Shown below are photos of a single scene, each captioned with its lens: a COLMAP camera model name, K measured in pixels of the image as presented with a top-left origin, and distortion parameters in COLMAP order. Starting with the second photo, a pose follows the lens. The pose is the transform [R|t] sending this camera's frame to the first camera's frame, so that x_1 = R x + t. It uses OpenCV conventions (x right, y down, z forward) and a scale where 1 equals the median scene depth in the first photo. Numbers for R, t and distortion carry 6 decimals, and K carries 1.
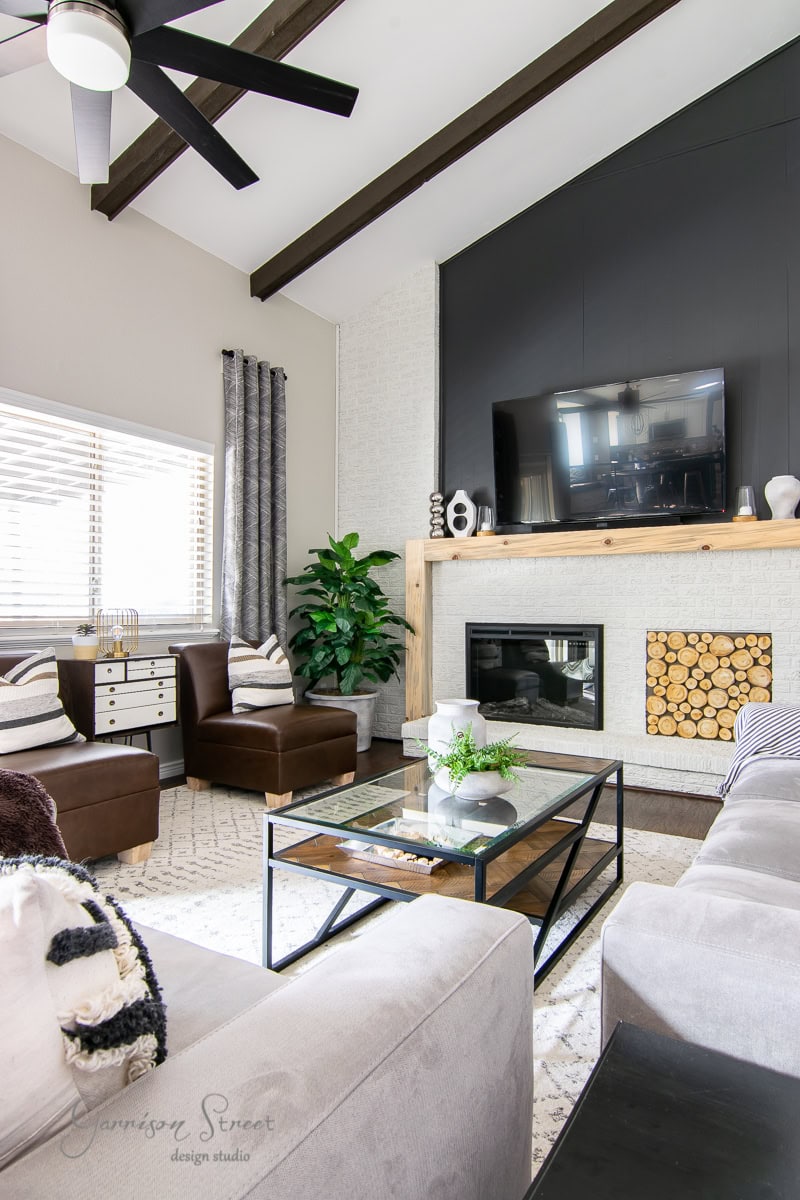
lens RADIAL K [[682.8, 0, 404.5], [0, 682.8, 609.8], [0, 0, 1]] dist [-0.003048, 0.000000]
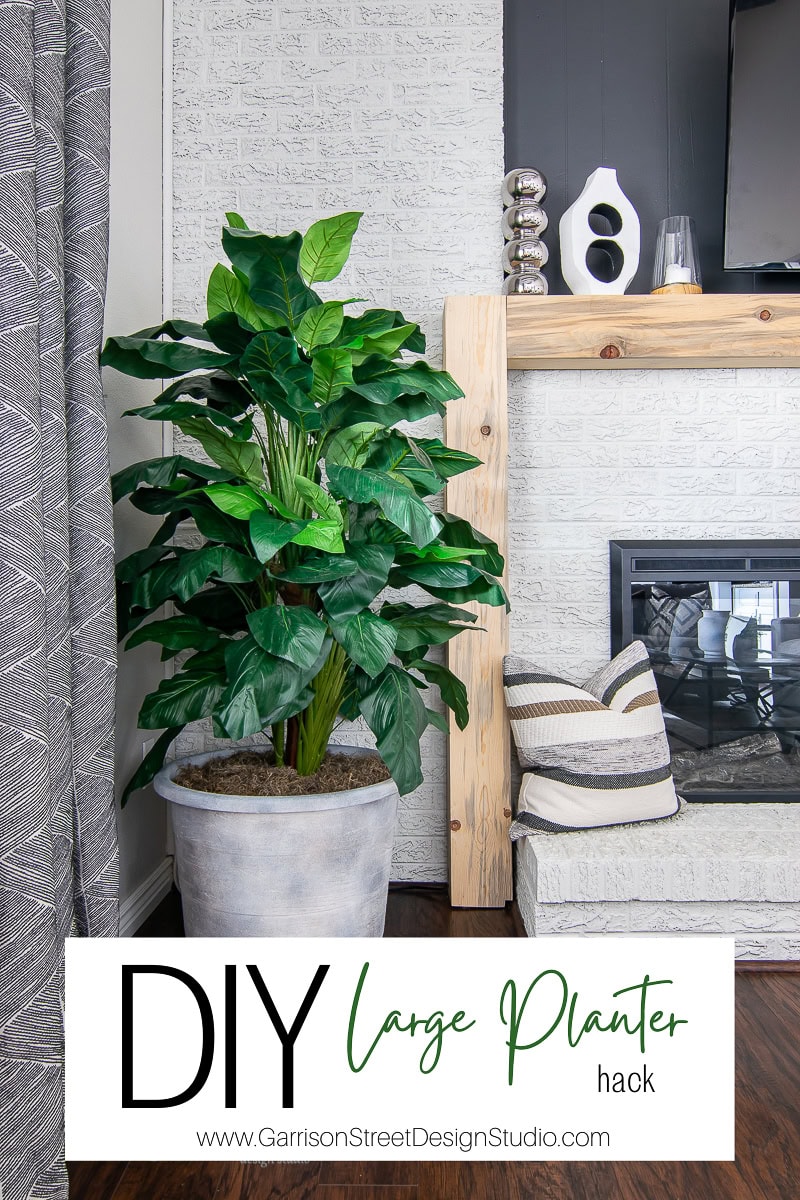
lens RADIAL K [[820.1, 0, 402.6], [0, 820.1, 596.3], [0, 0, 1]] dist [0.001056, -0.015445]
pose [[0.868477, -0.008865, 0.495651, -0.234523], [0.007408, 0.999961, 0.004904, 0.047737], [-0.495675, -0.000587, 0.868508, 0.710591]]
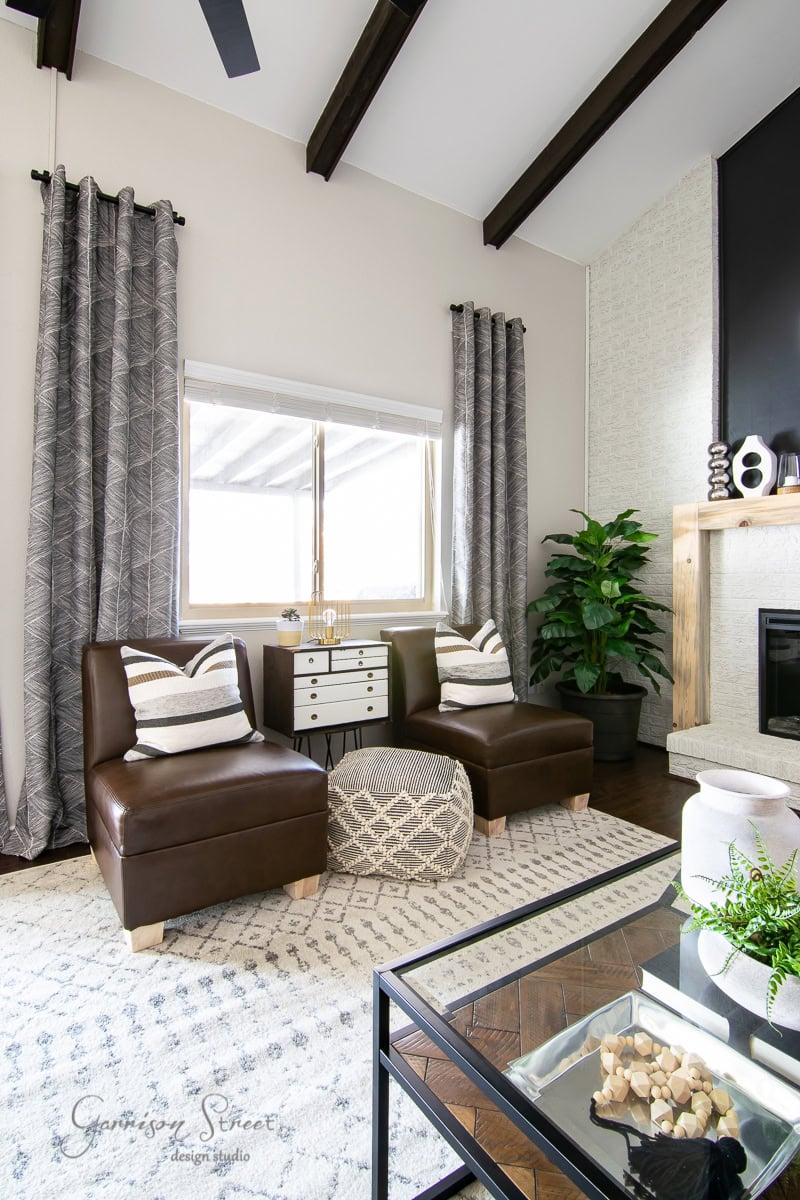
lens RADIAL K [[597.0, 0, 382.8], [0, 597.0, 584.5], [0, 0, 1]] dist [-0.021690, -0.000047]
pose [[0.899988, 0.003187, -0.435904, -0.001338], [-0.002007, 0.999993, 0.003169, -0.009878], [0.435911, -0.001977, 0.899988, 0.230202]]
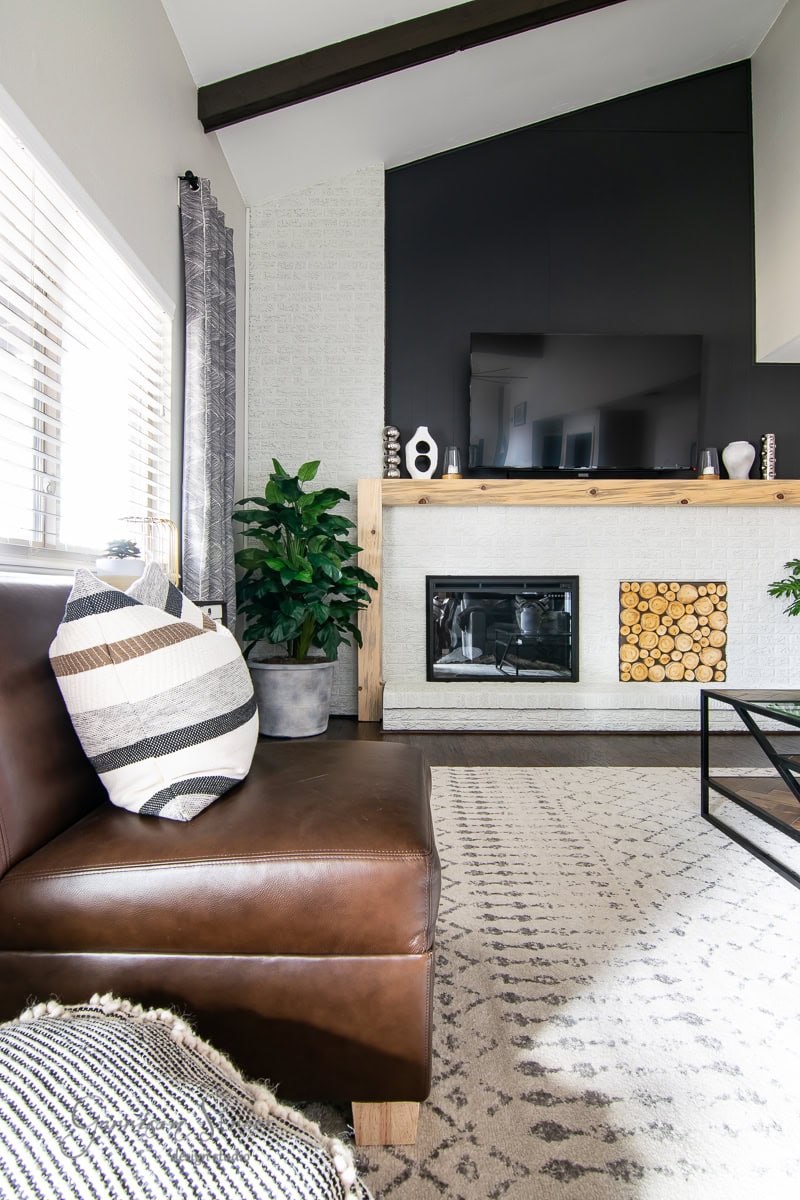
lens RADIAL K [[635.9, 0, 402.5], [0, 635.9, 593.6], [0, 0, 1]] dist [-0.005821, -0.003189]
pose [[0.858239, 0.000954, 0.513249, -0.382946], [0.001561, 0.999989, -0.004470, 0.048446], [-0.513248, 0.004638, 0.858228, 0.316454]]
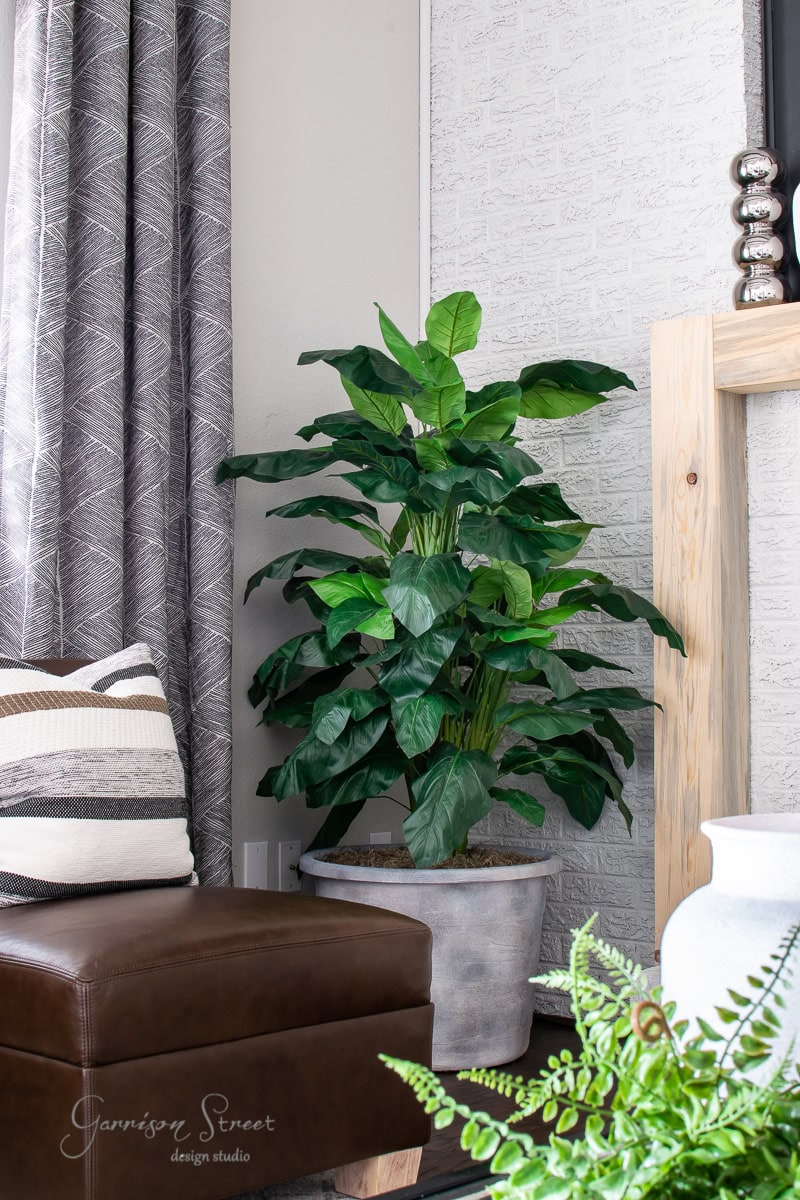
lens RADIAL K [[1825.8, 0, 402.4], [0, 1825.8, 605.2], [0, 0, 1]] dist [-0.149315, 0.000000]
pose [[0.982980, -0.011840, -0.183331, 0.040341], [0.004643, 0.999203, -0.039638, 0.048273], [0.183655, 0.038112, 0.982252, 0.266066]]
